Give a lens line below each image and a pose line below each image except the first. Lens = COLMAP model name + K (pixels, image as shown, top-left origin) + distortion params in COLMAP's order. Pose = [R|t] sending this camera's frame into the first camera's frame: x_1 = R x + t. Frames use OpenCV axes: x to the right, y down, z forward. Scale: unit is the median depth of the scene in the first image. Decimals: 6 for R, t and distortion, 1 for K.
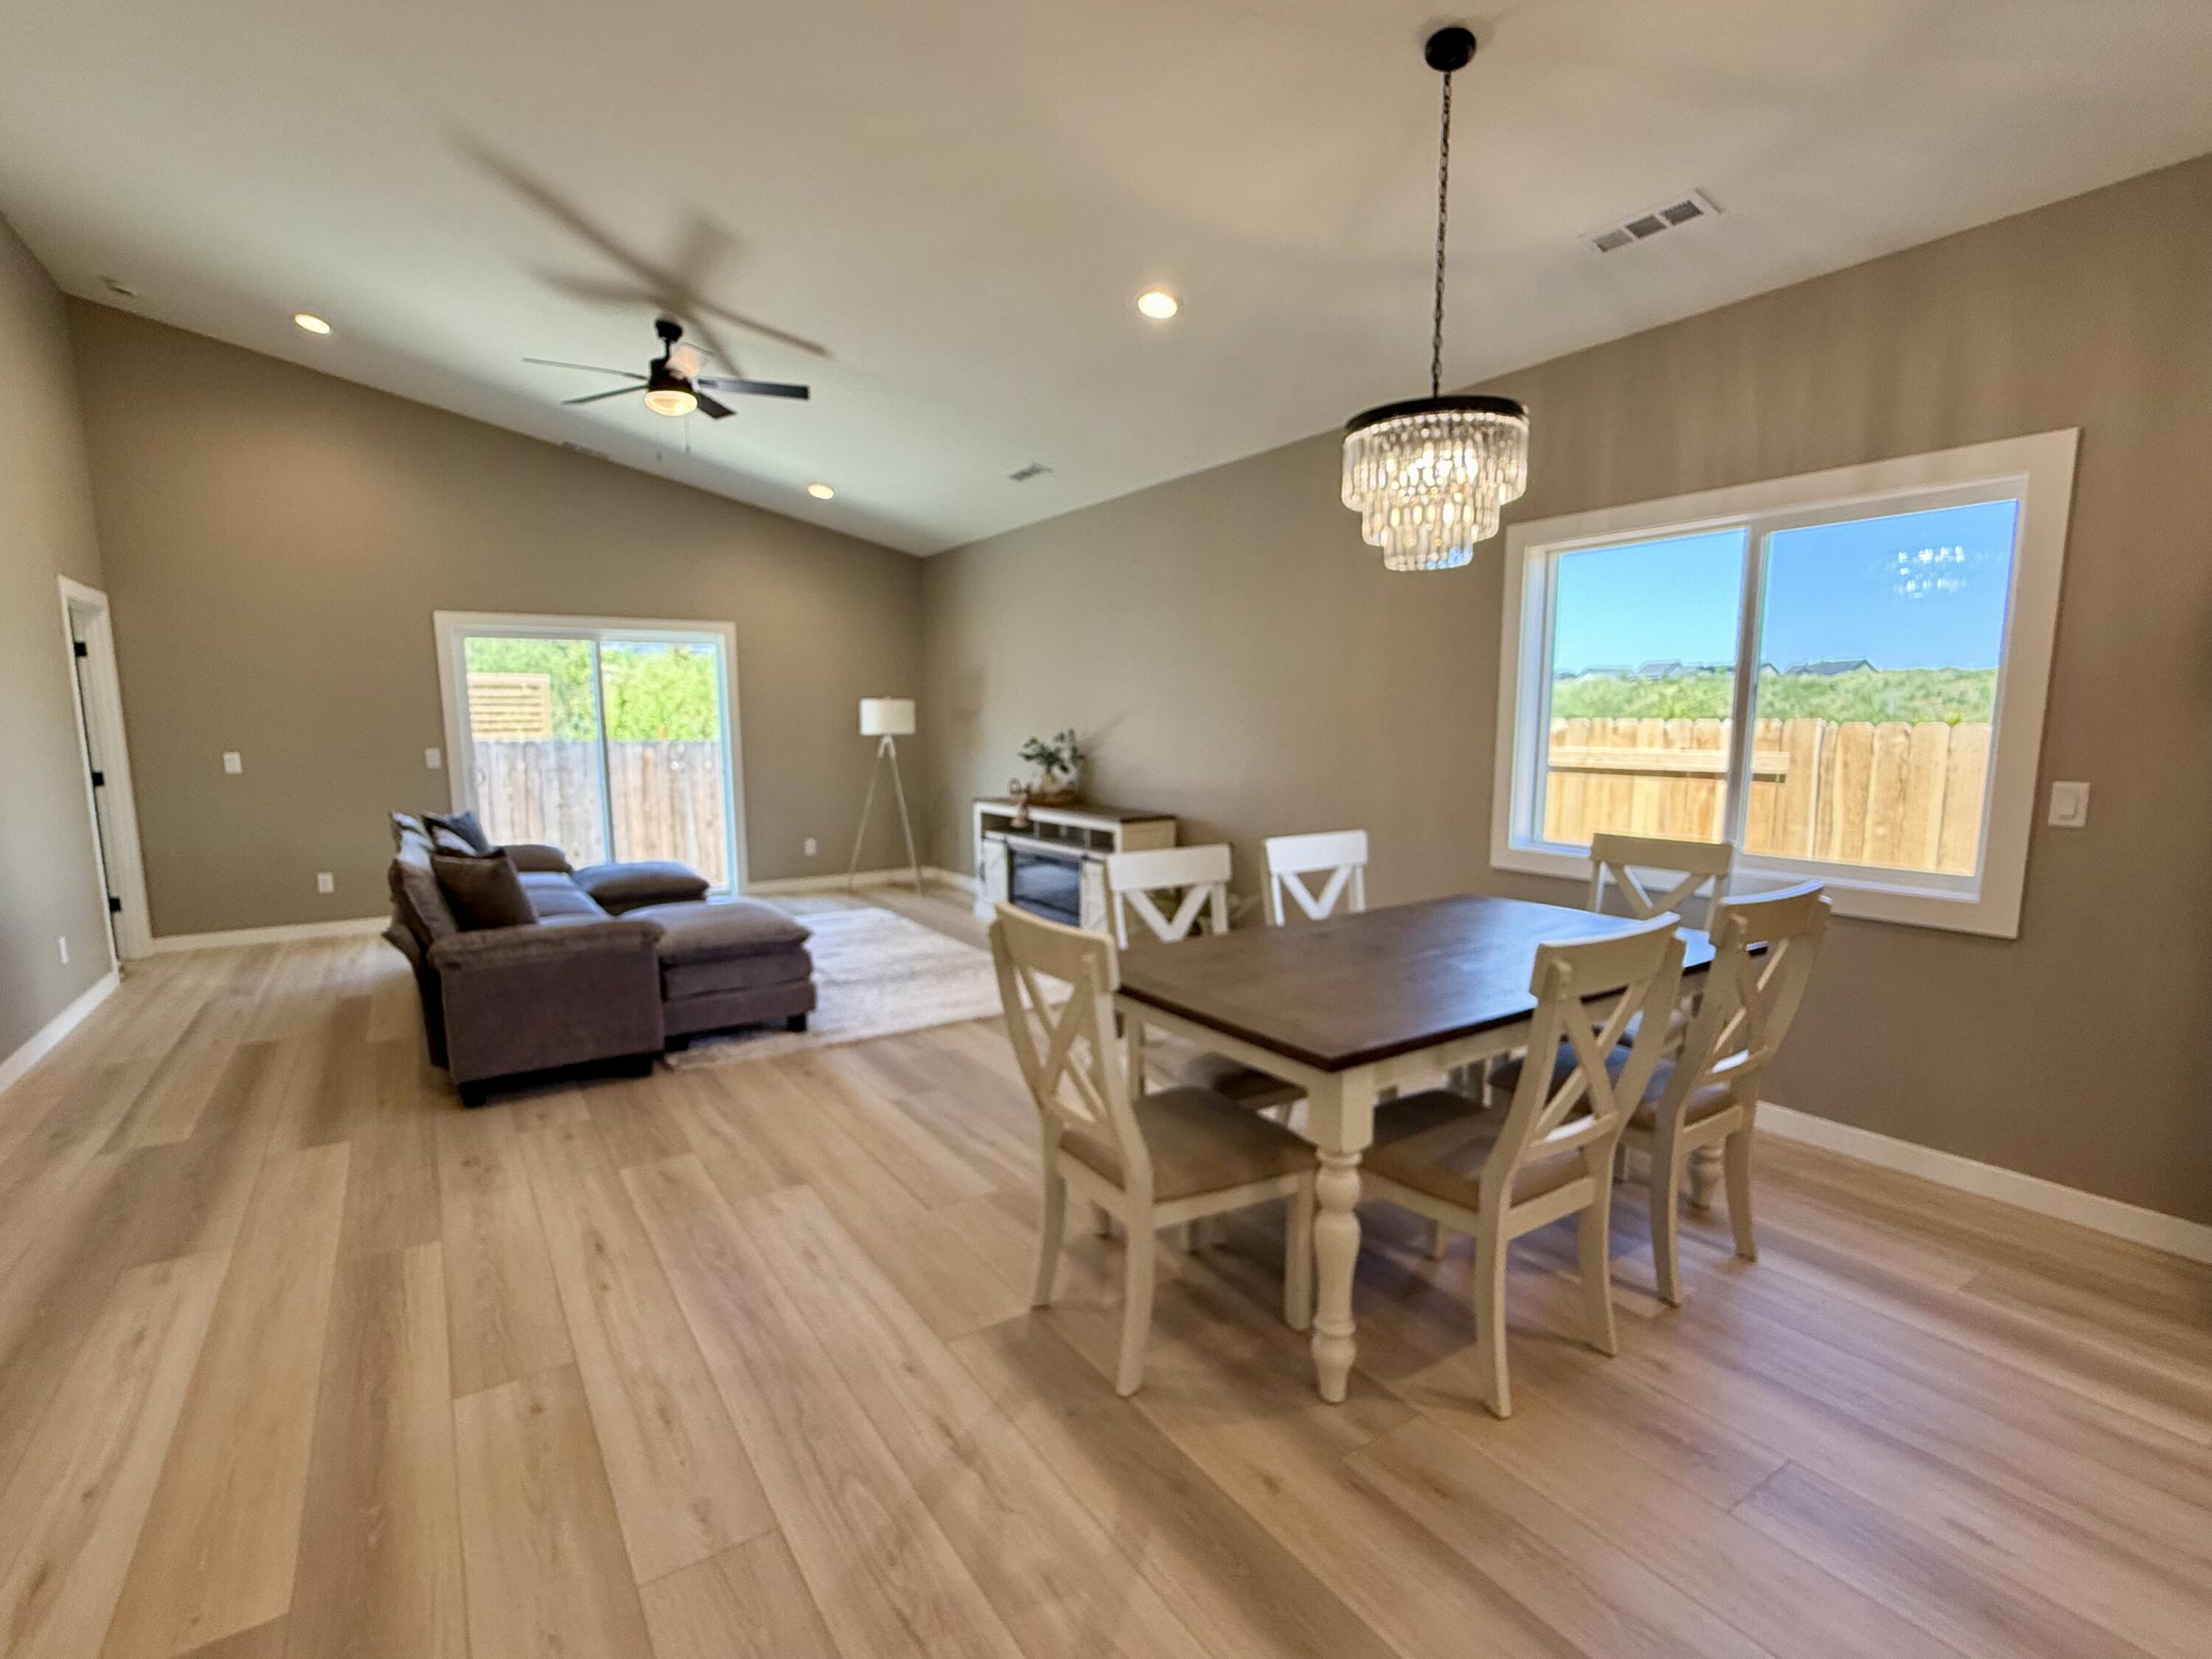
lens RADIAL K [[1026.9, 0, 1068.4], [0, 1026.9, 851.4], [0, 0, 1]] dist [-0.003269, -0.000485]
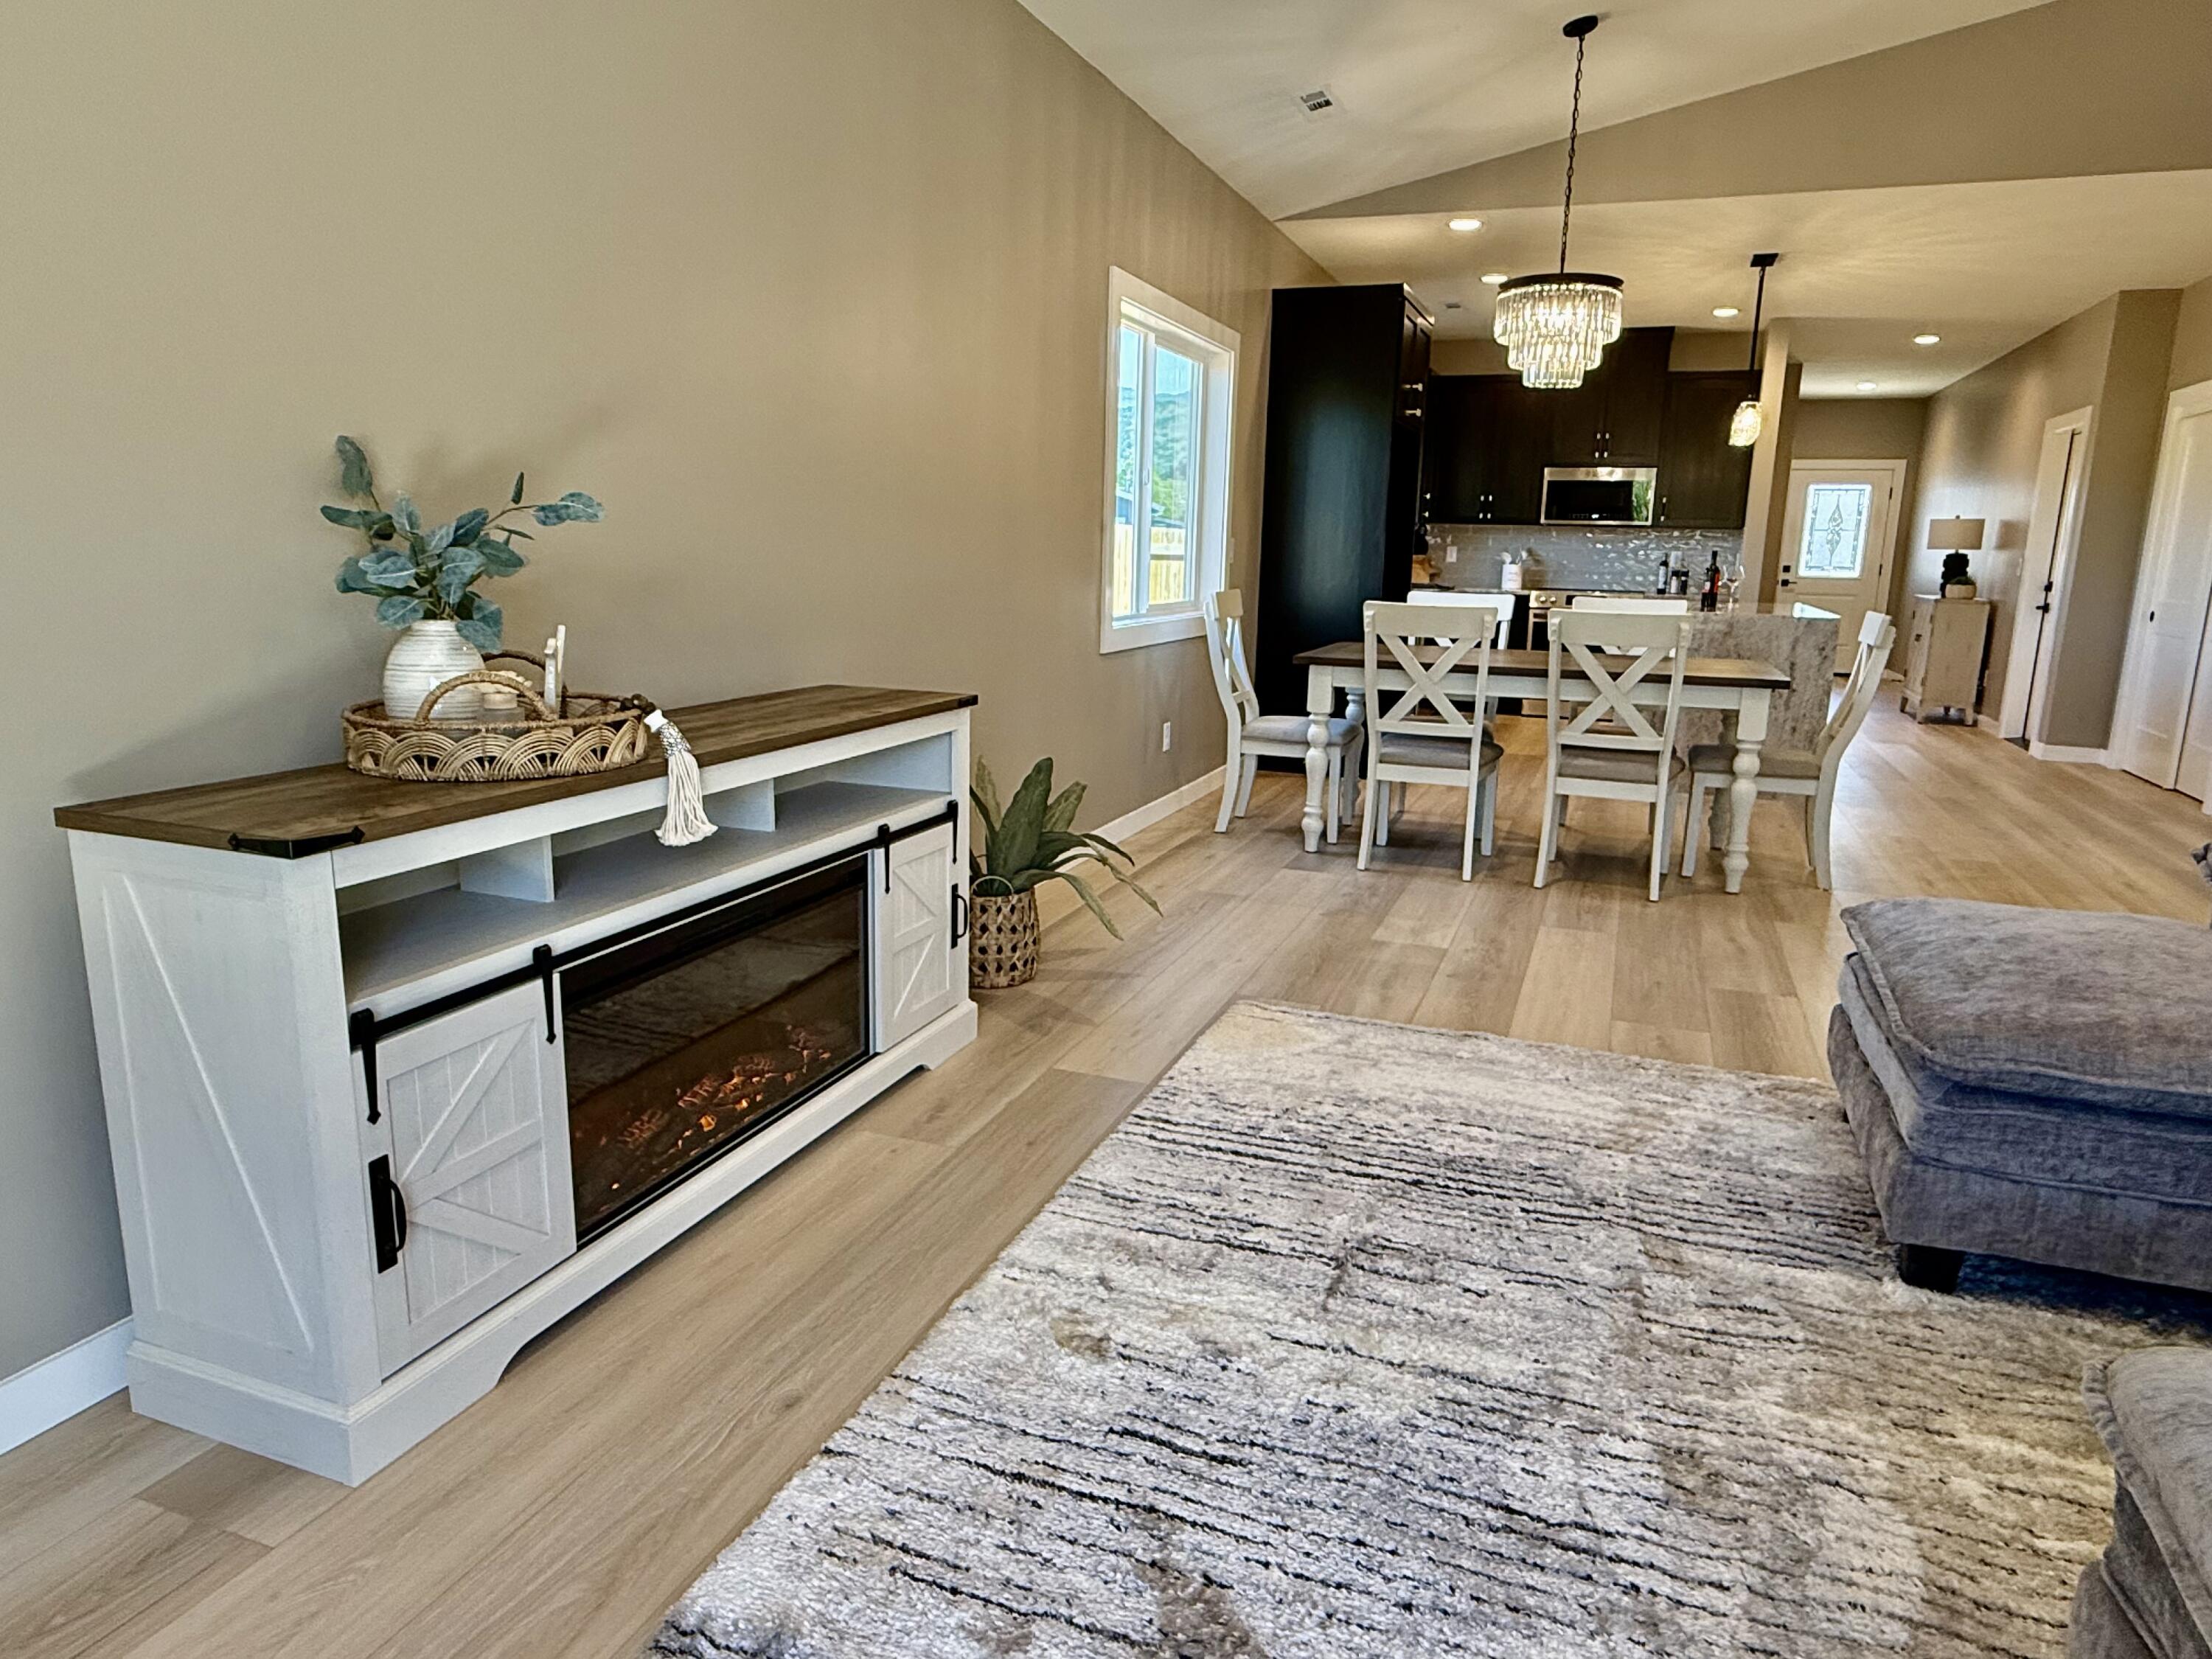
lens RADIAL K [[1409.2, 0, 1114.0], [0, 1409.2, 829.1], [0, 0, 1]] dist [0.016655, -0.001790]
pose [[-0.605105, -0.167479, 0.778331, -0.572077], [0.084254, 0.958663, 0.271784, -0.171614], [-0.791675, 0.230035, -0.565981, 1.703933]]
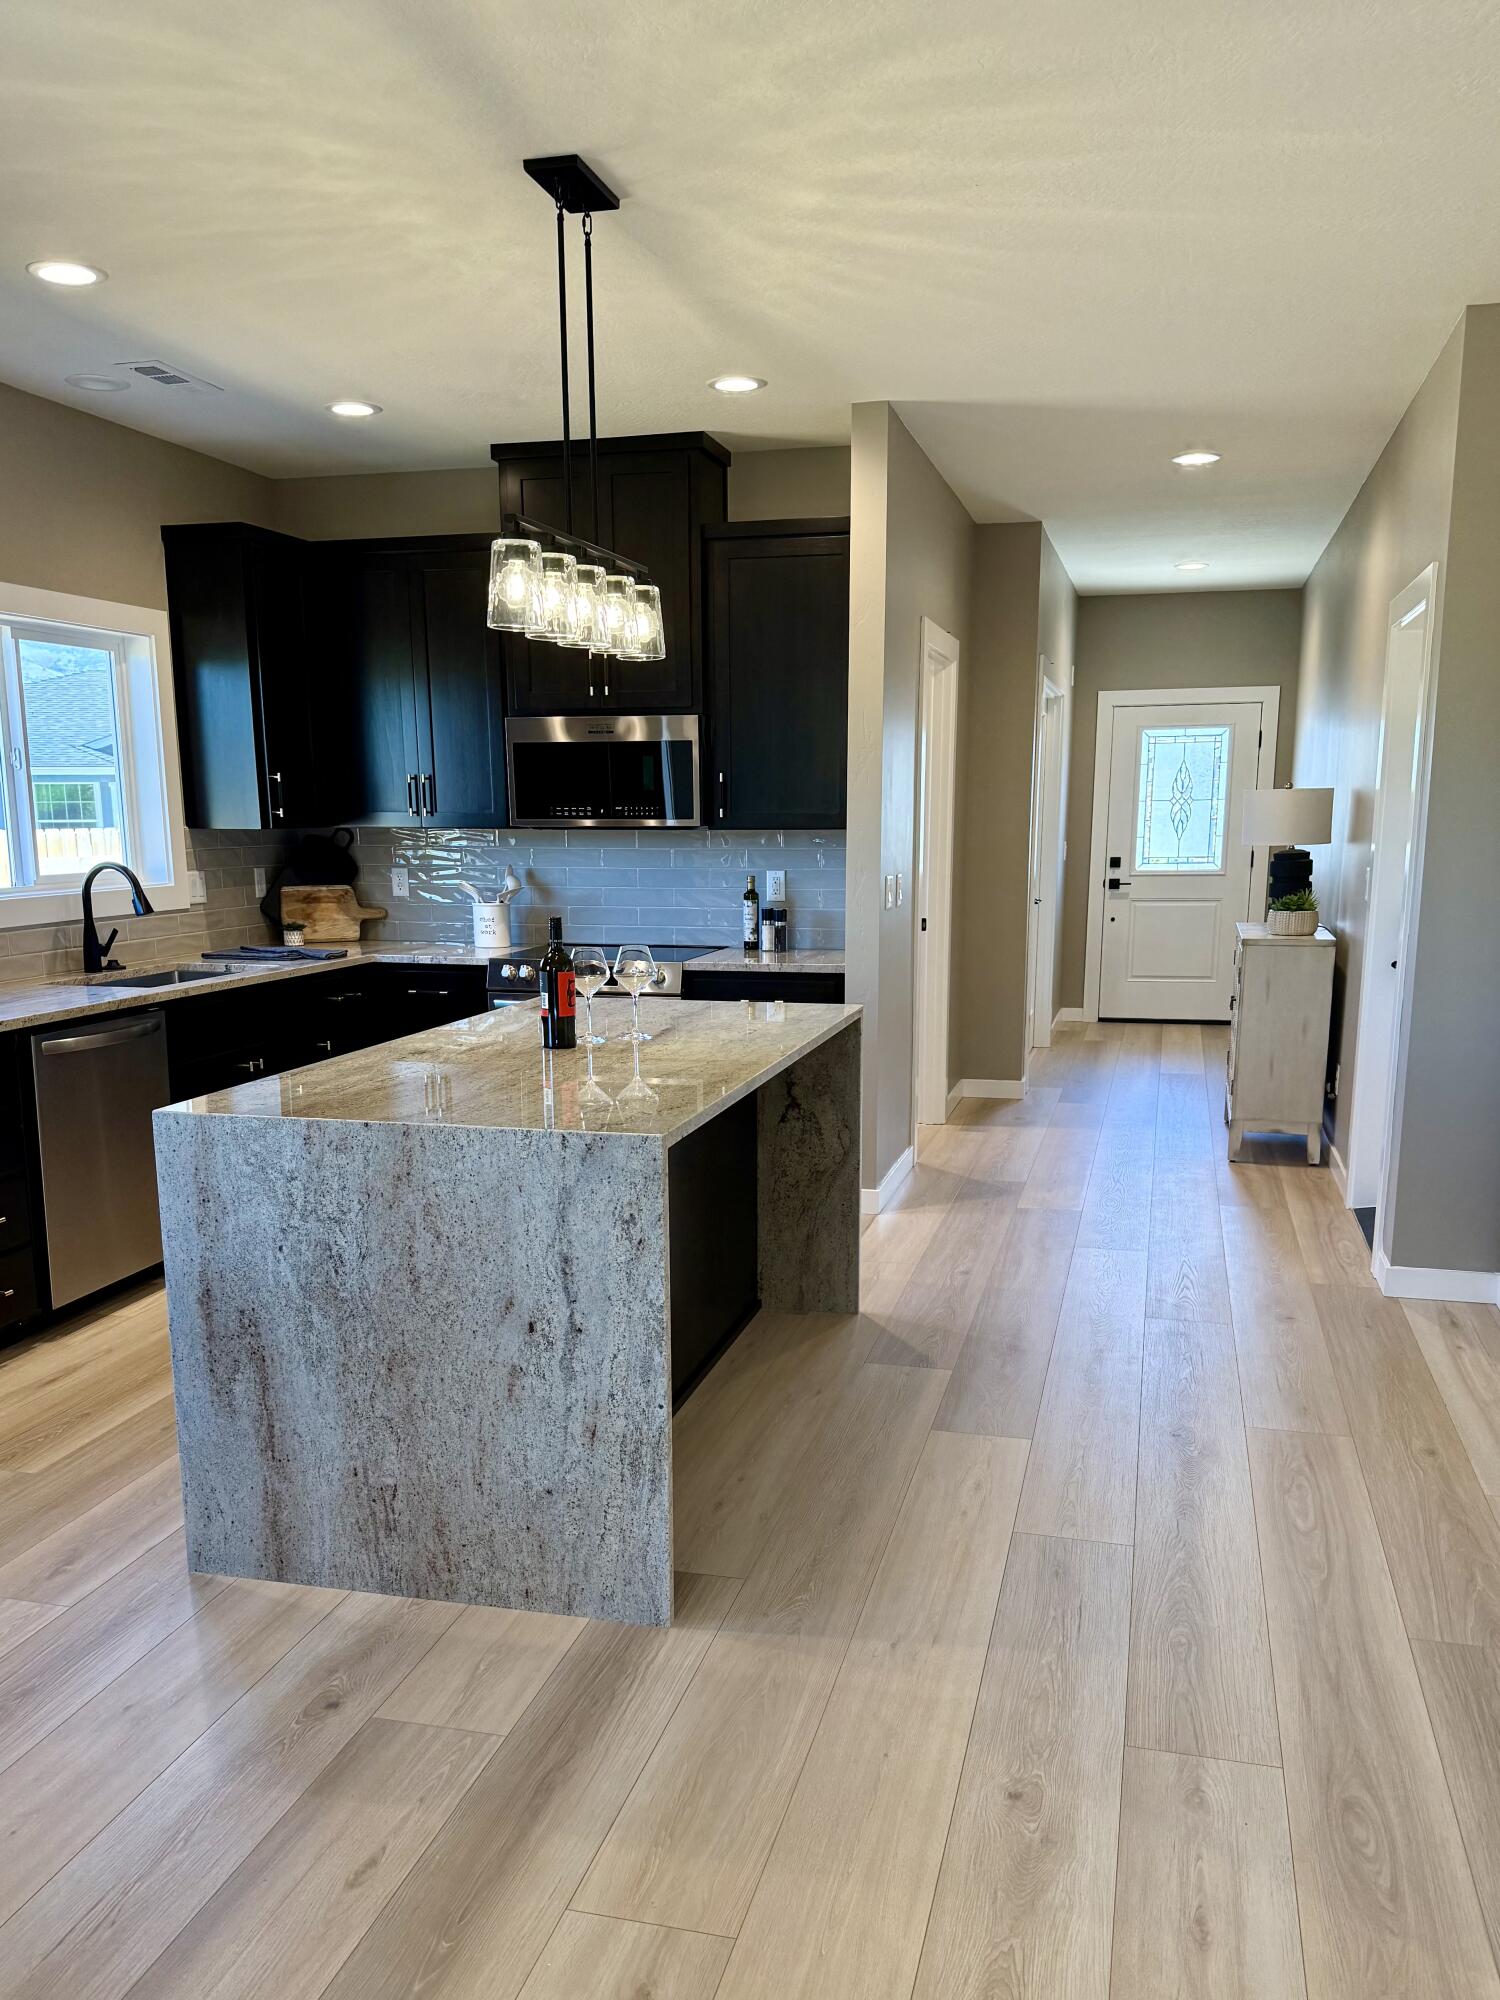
lens RADIAL K [[1611.5, 0, 765.0], [0, 1611.5, 1135.6], [0, 0, 1]] dist [0.101926, -0.094707]
pose [[-0.687525, -0.133932, 0.713703, -0.284770], [0.107403, 0.953279, 0.282354, -0.078624], [-0.718174, 0.270780, -0.641018, 0.513017]]
